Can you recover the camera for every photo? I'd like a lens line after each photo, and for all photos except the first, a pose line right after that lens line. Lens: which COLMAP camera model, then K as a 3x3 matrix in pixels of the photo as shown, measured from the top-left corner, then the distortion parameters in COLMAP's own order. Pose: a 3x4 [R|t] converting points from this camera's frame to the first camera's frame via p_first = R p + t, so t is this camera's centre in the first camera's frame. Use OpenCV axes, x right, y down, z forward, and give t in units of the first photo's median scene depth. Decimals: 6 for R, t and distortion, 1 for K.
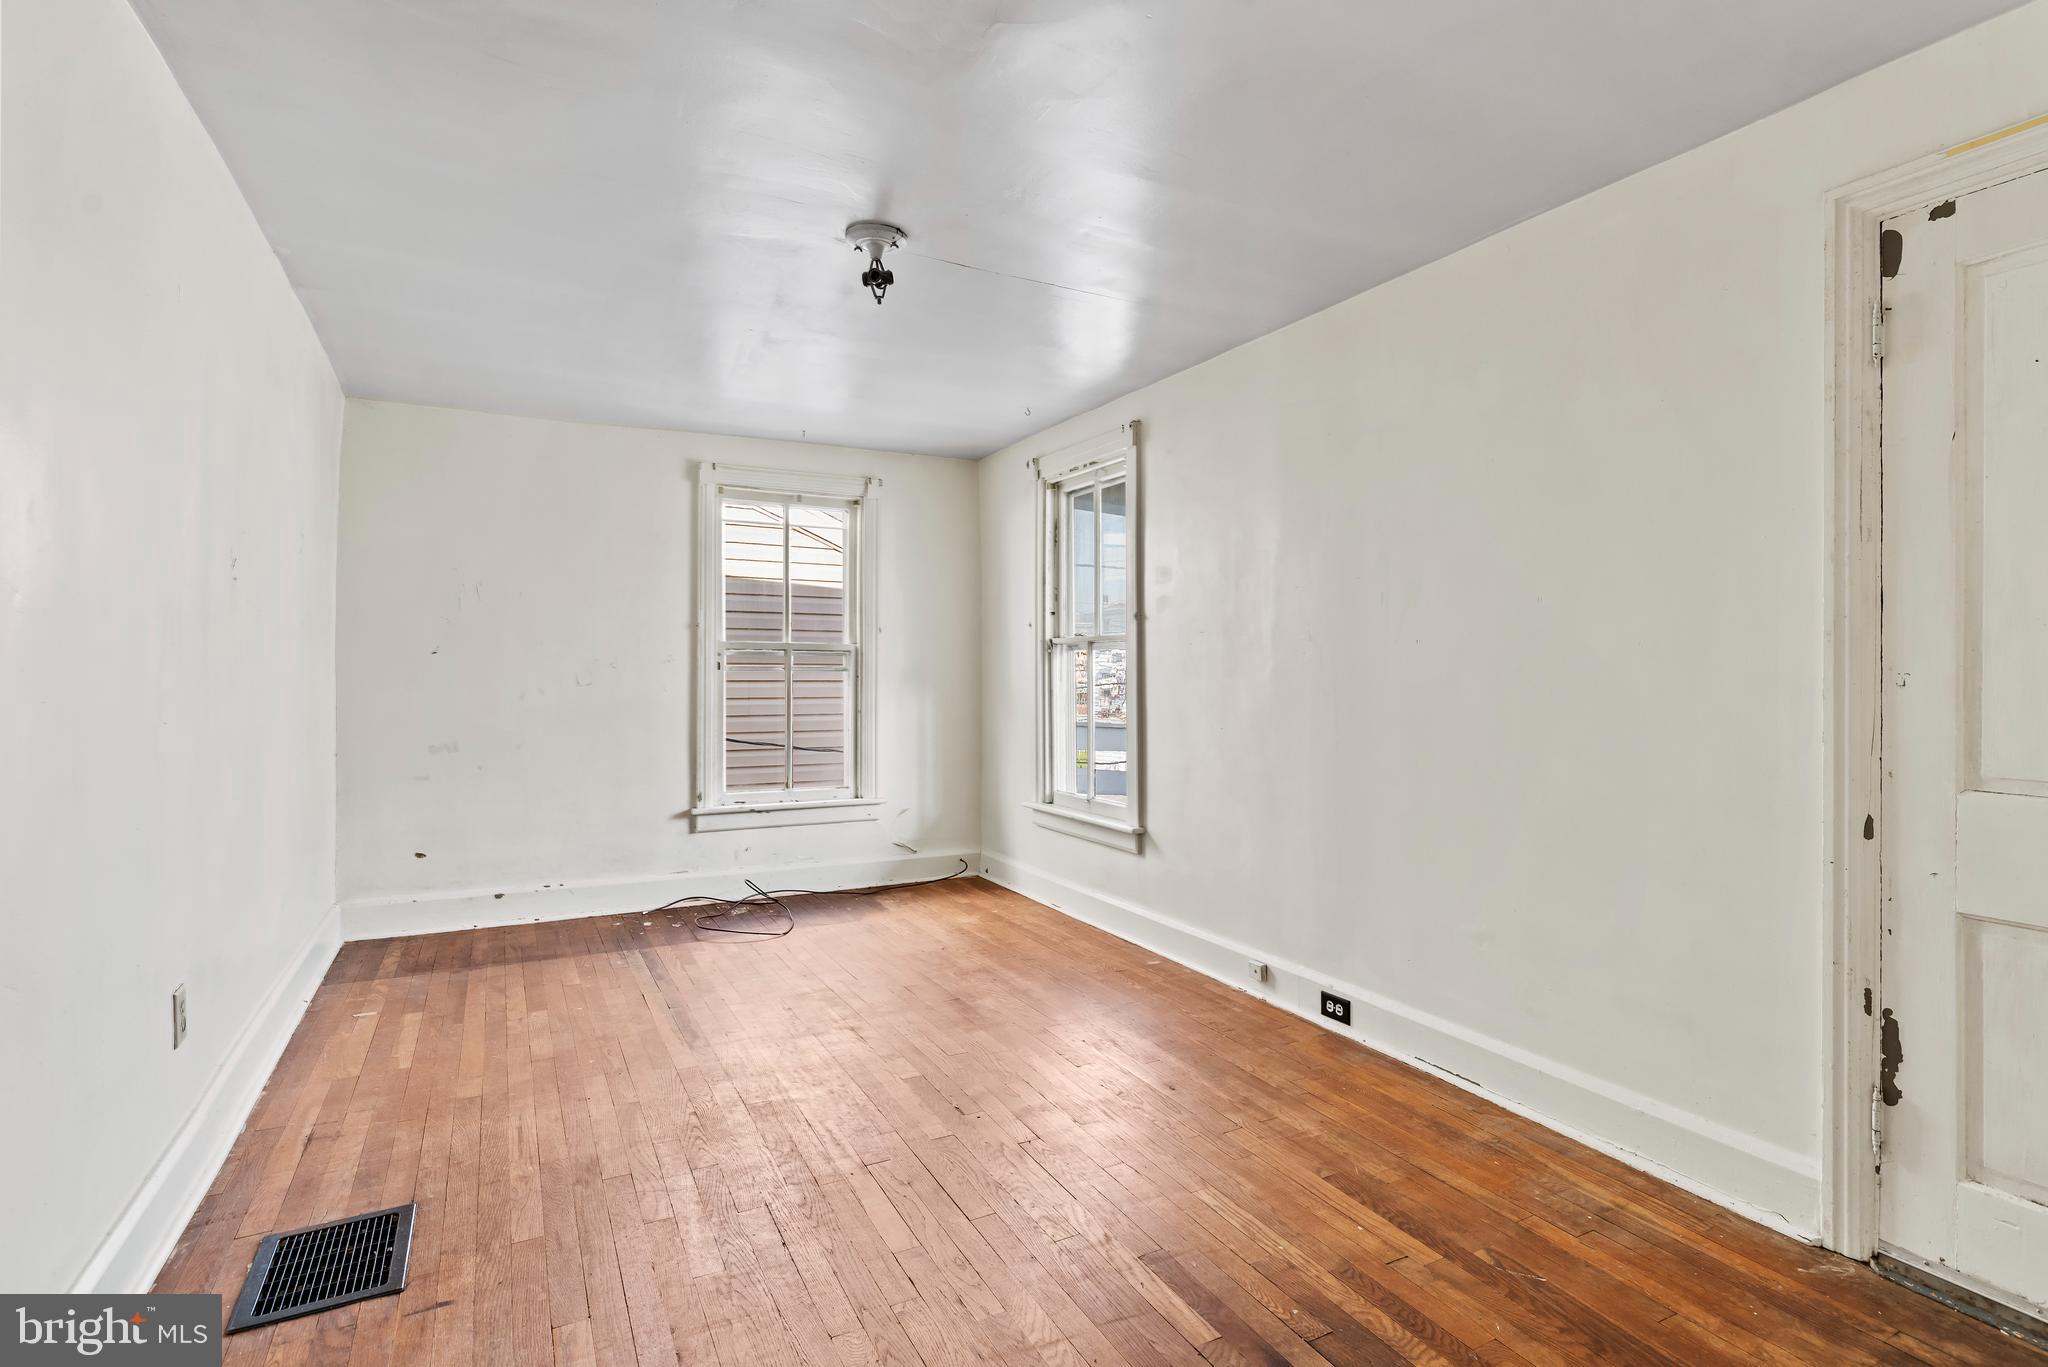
lens RADIAL K [[1005.8, 0, 1046.7], [0, 1005.8, 699.9], [0, 0, 1]] dist [0.001249, 0.000087]
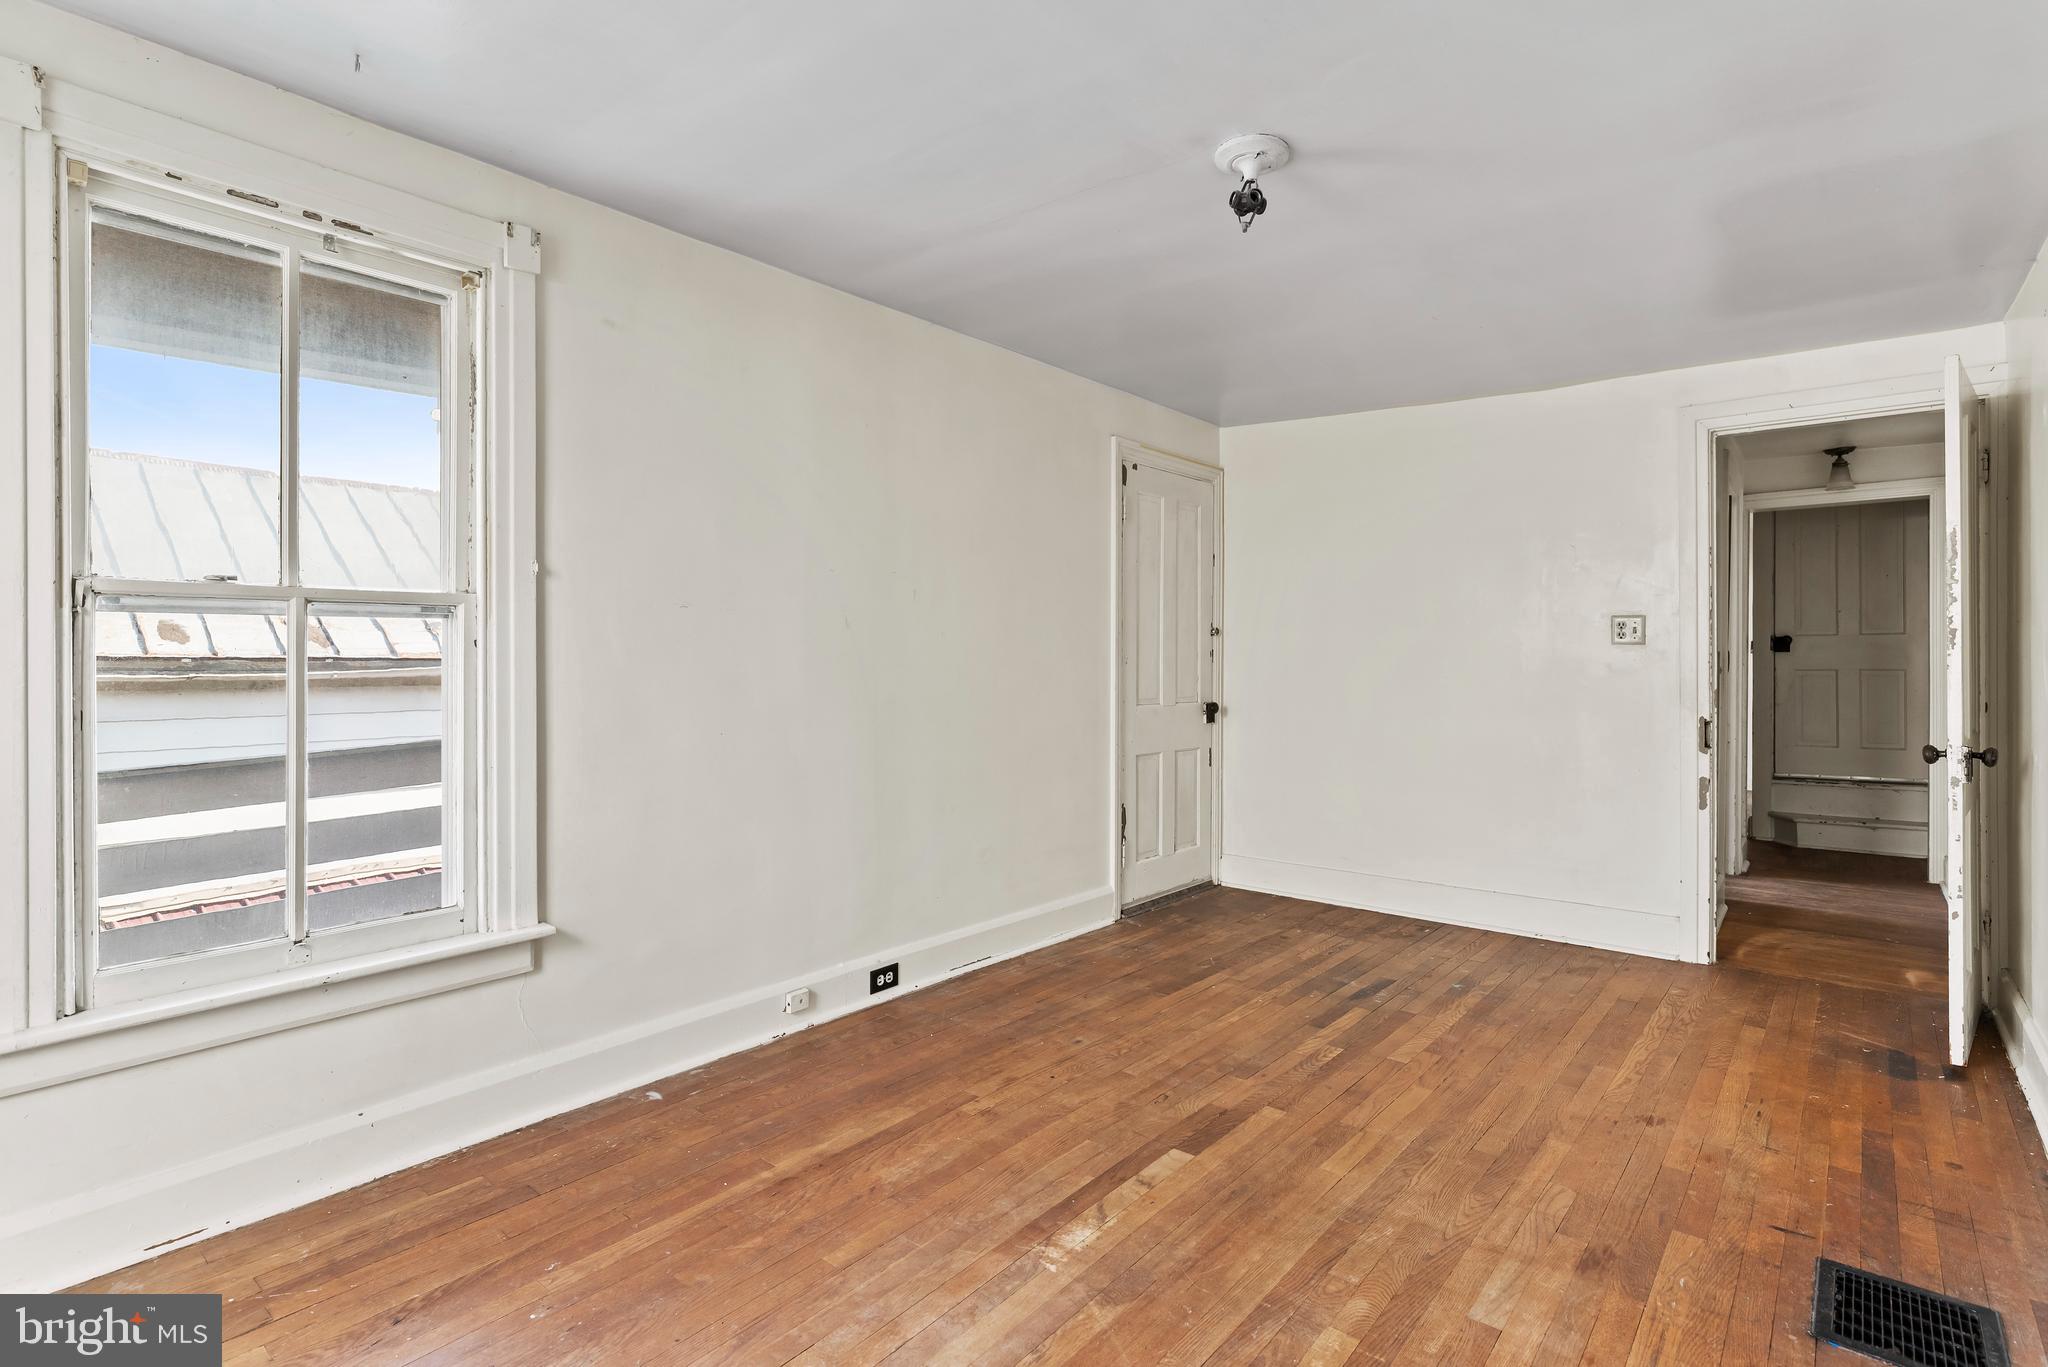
lens RADIAL K [[1005.8, 0, 1046.7], [0, 1005.8, 699.9], [0, 0, 1]] dist [0.001249, 0.000087]
pose [[-0.380899, -0.052602, 0.923119, -0.918675], [0.018332, 0.997755, 0.064419, -0.063428], [-0.924435, 0.041460, -0.379079, 1.530792]]
